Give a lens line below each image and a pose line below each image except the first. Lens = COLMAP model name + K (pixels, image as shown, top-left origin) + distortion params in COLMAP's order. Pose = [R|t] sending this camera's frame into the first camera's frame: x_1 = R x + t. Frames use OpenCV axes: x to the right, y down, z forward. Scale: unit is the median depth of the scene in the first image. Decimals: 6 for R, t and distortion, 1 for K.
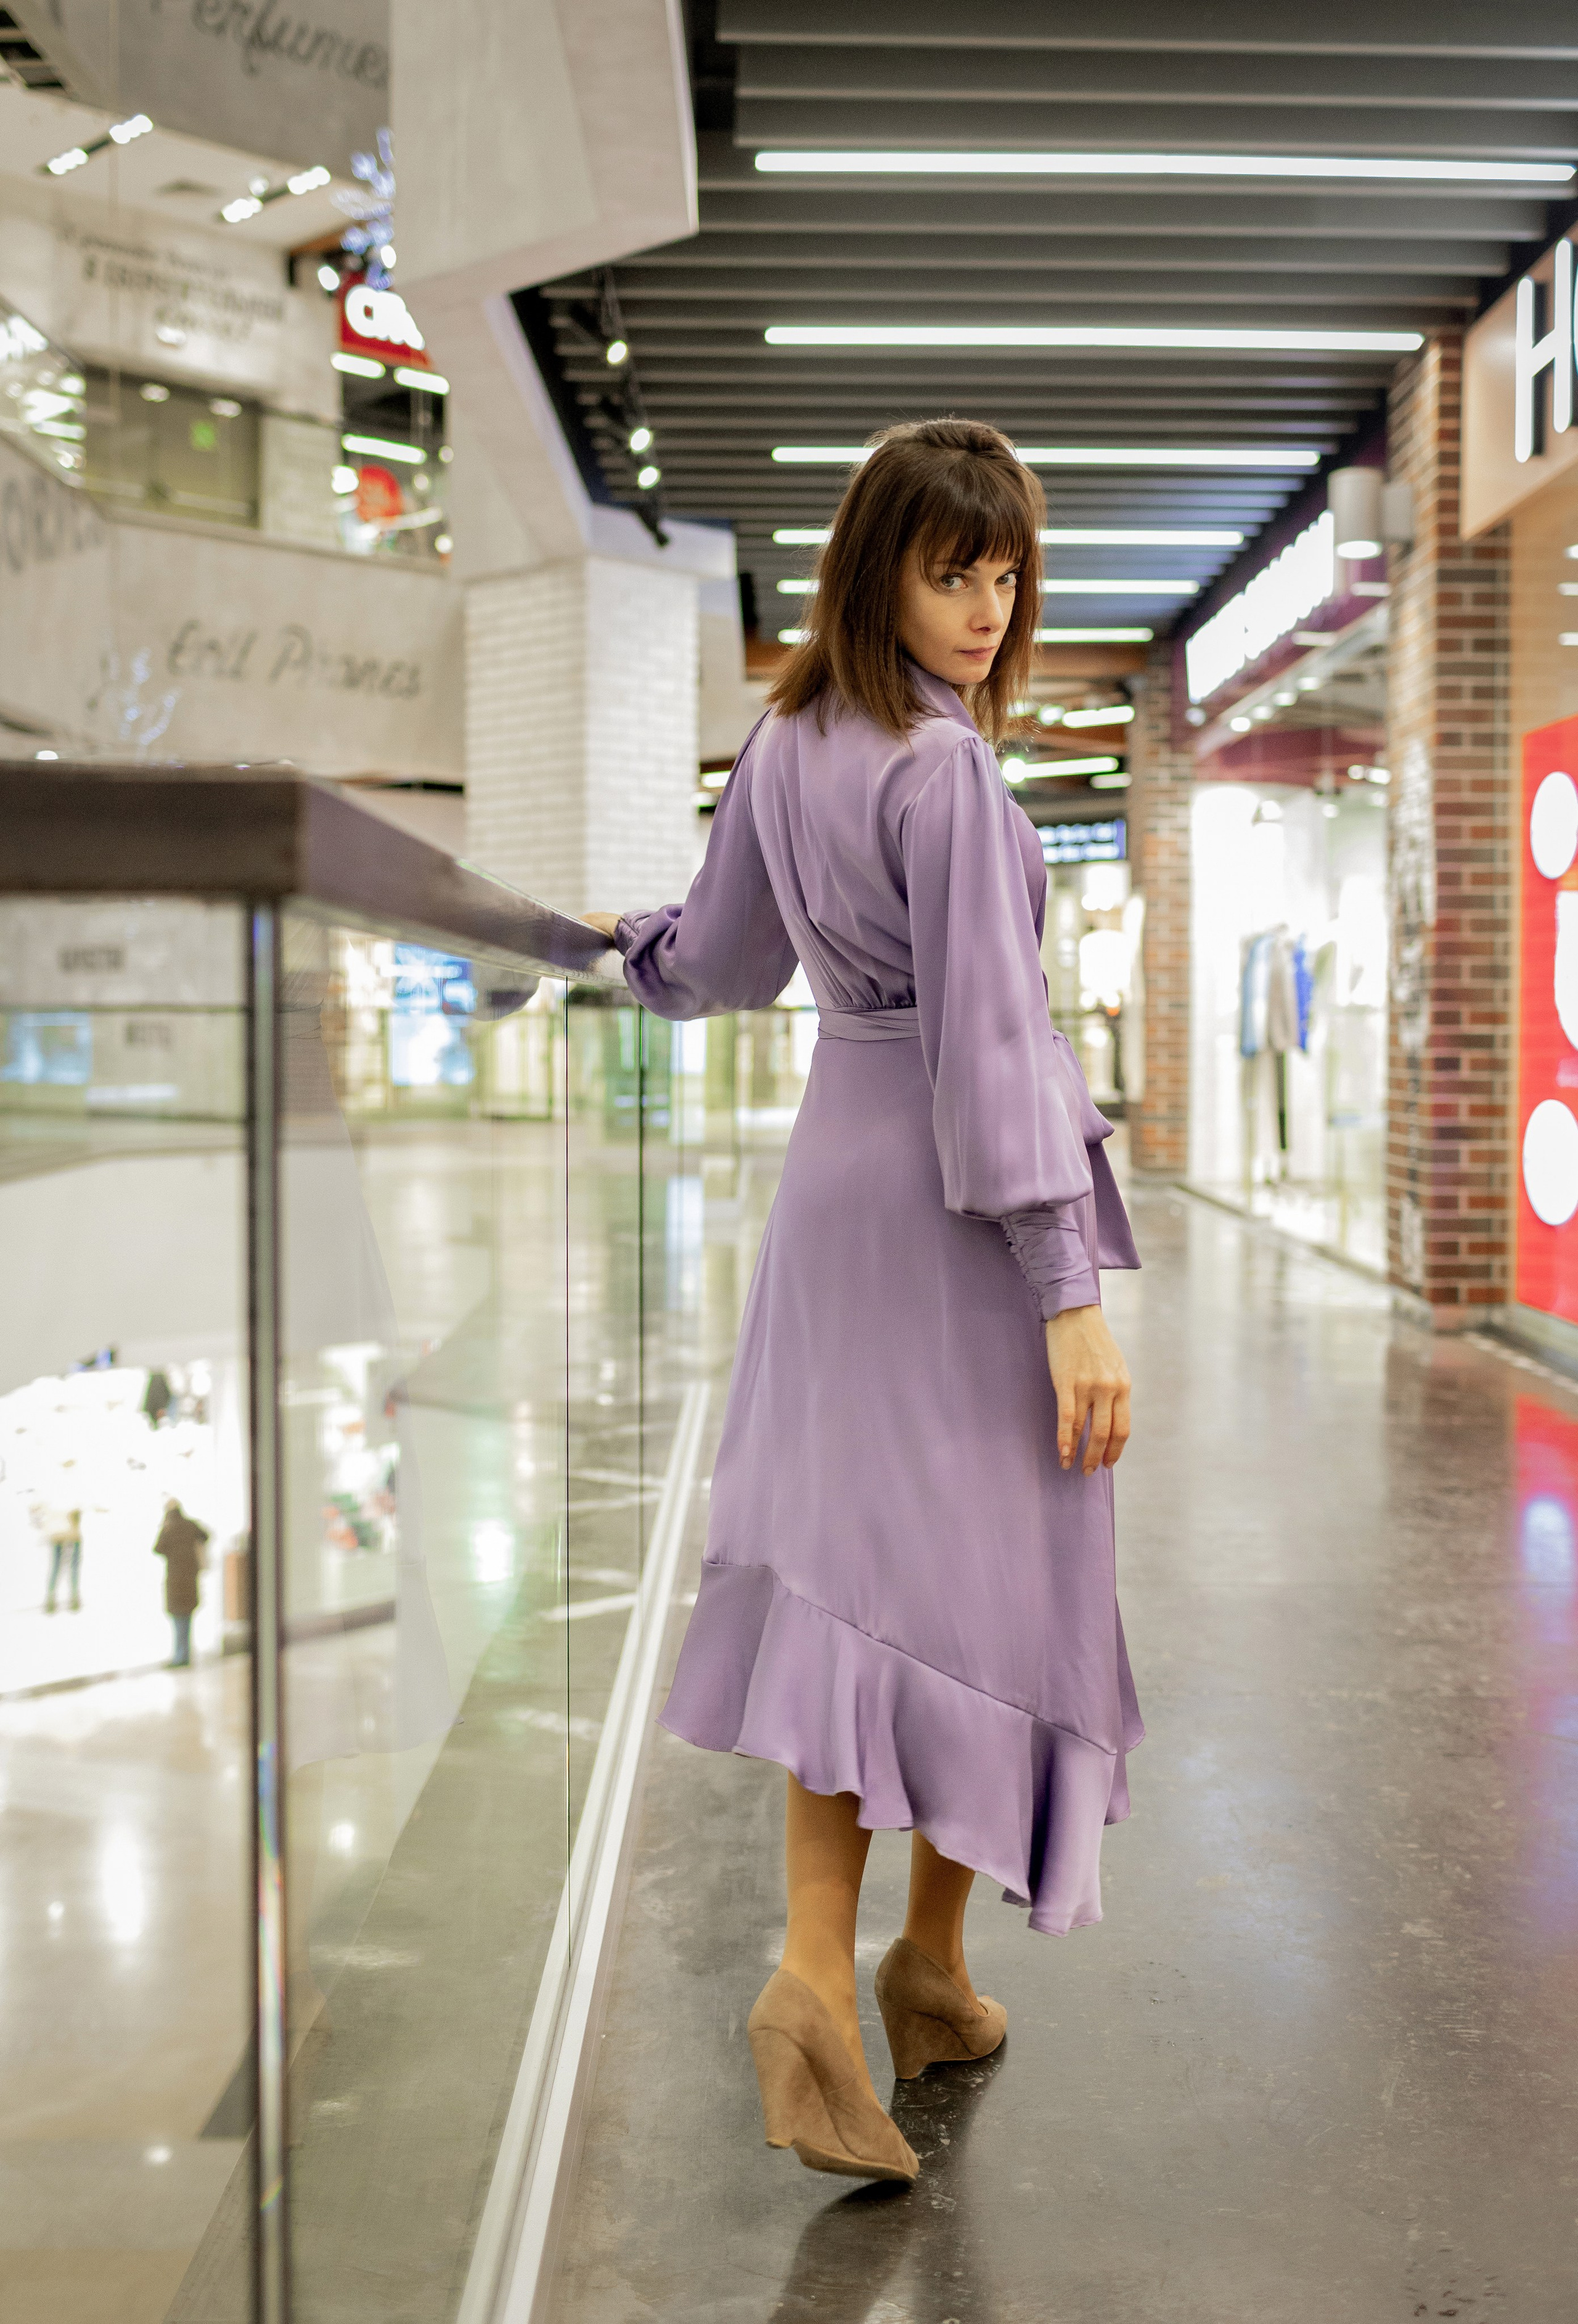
lens RADIAL K [[2495.3, 0, 789.0], [0, 2495.3, 1162.0], [0, 0, 1]] dist [0.008275, 0.002219]
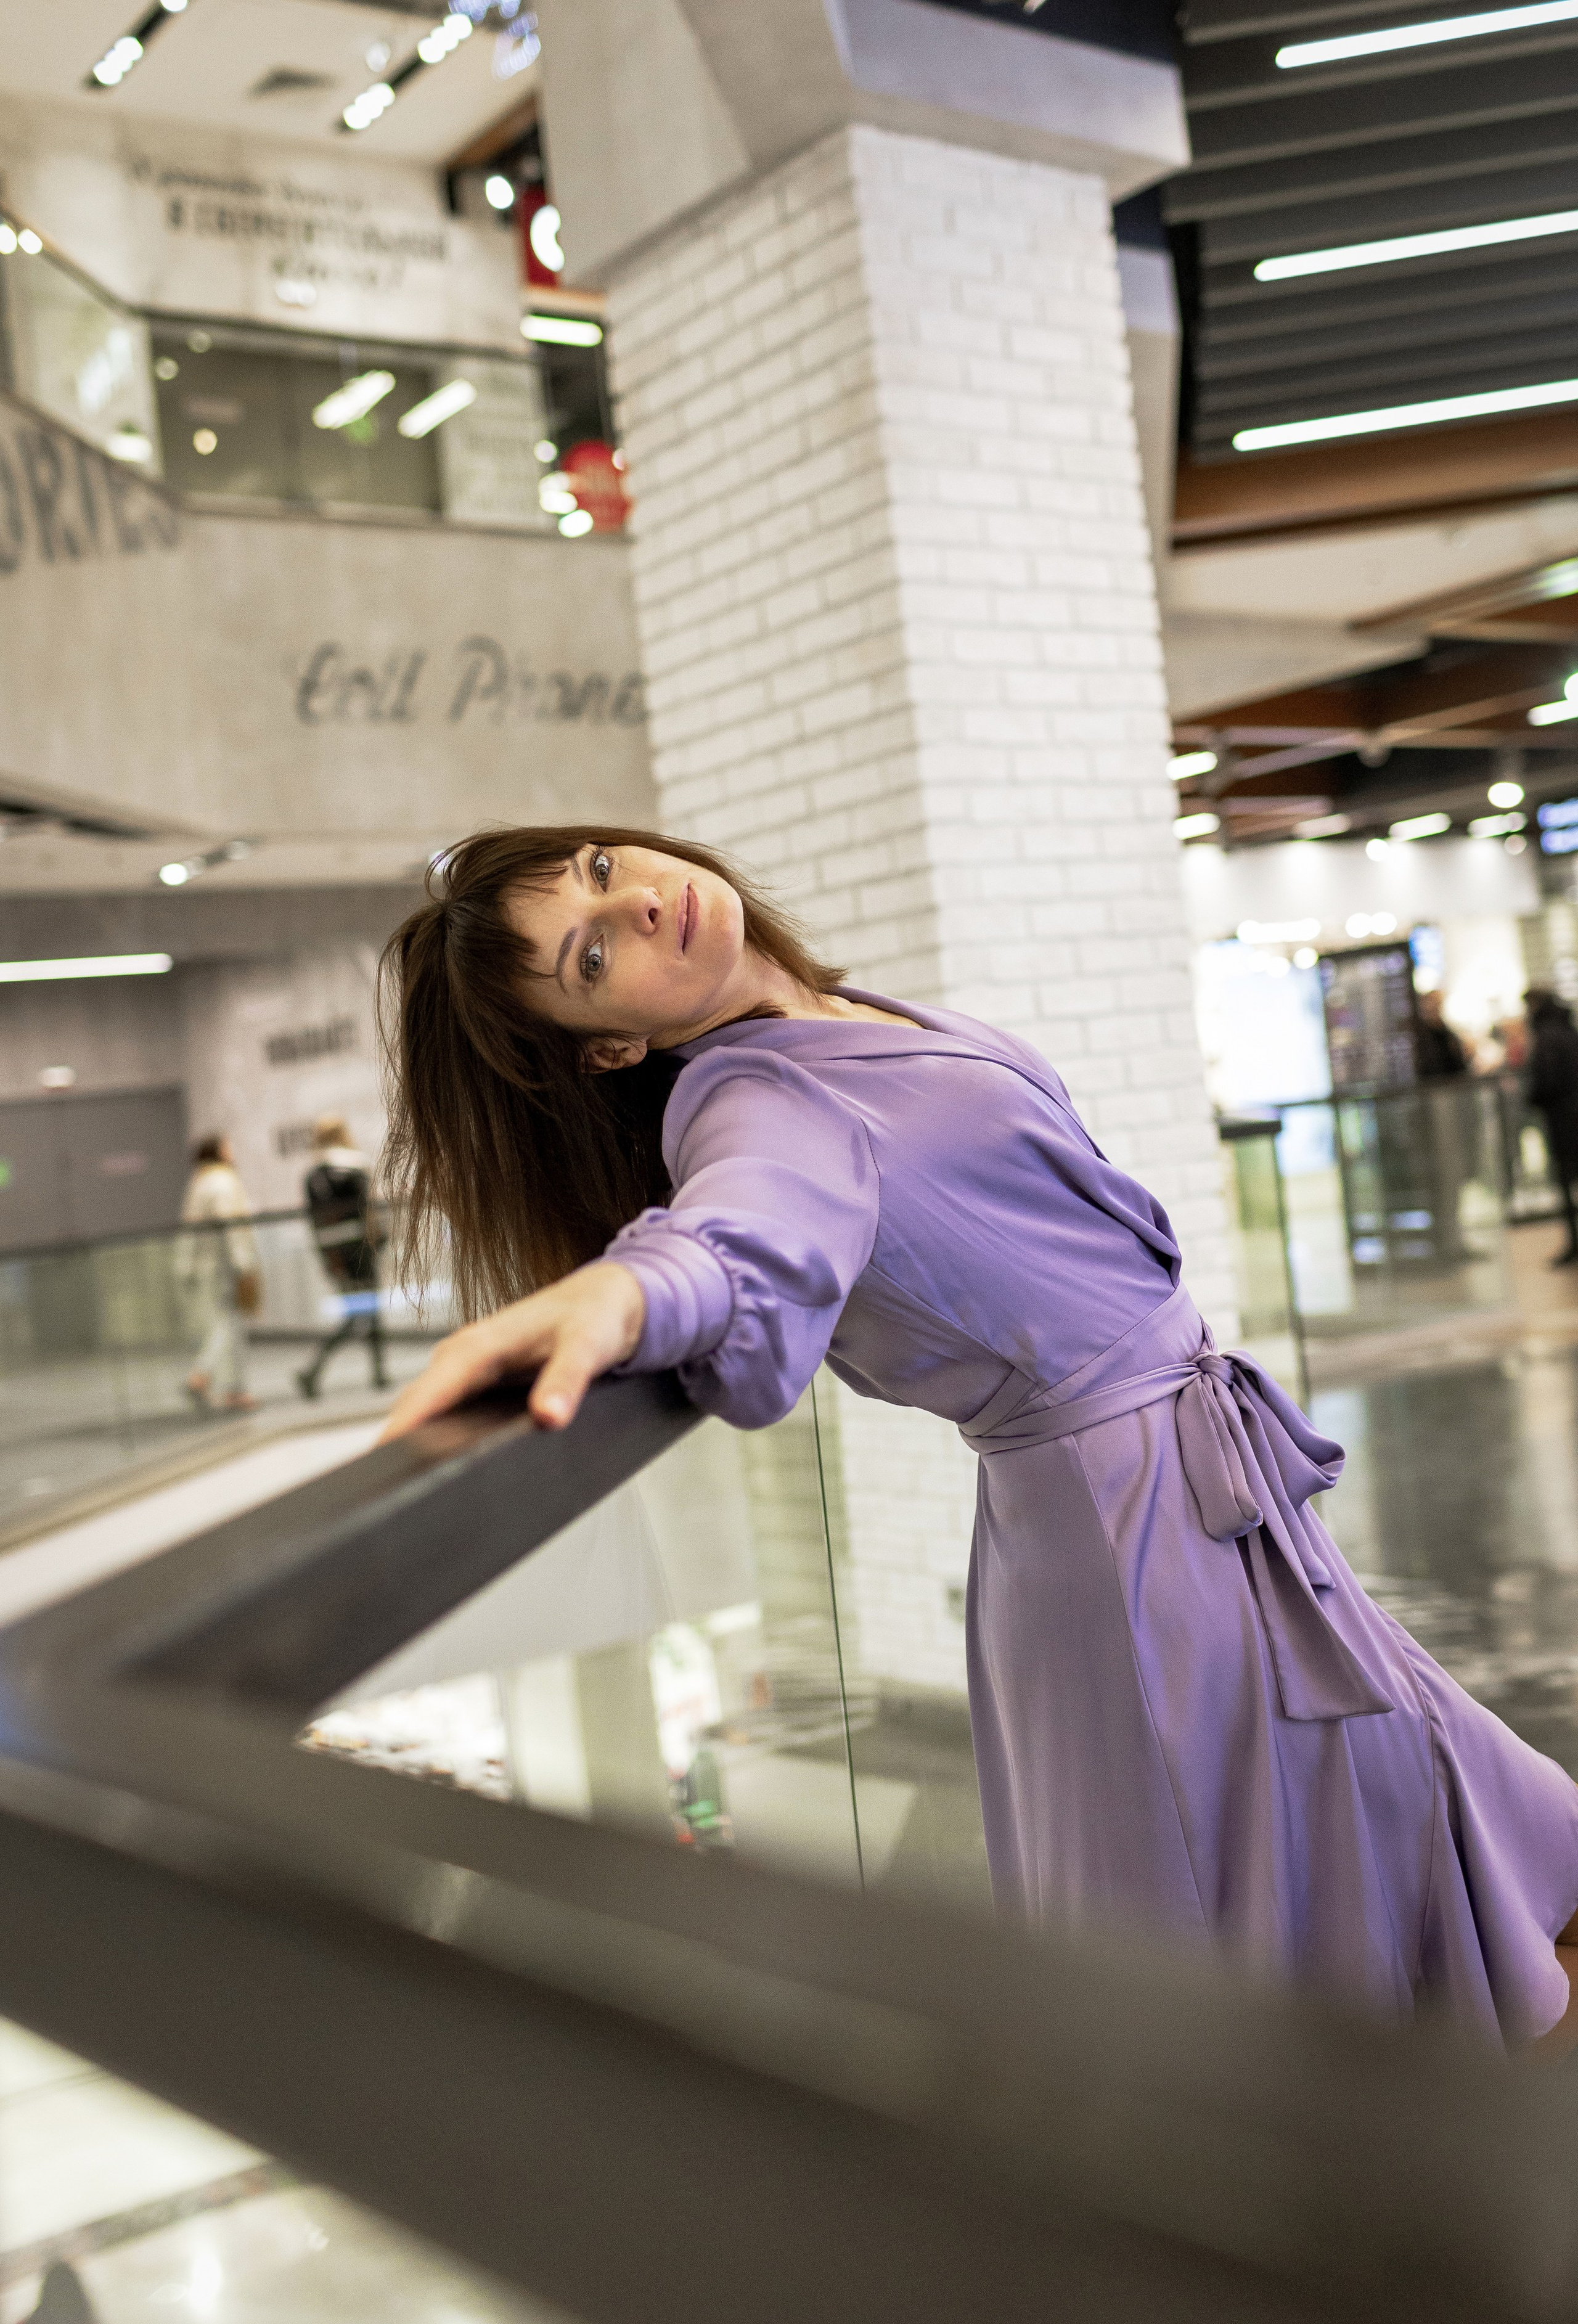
lens RADIAL K [[2495.3, 0, 789.0], [0, 2495.3, 1162.0], [0, 0, 1]] dist [0.008275, 0.002219]
pose [[0.982766, -0.113682, -0.145764, -0.027499], [0.108196, 0.993108, -0.045051, -0.028283], [0.149881, 0.028504, 0.988293, 0.325768]]
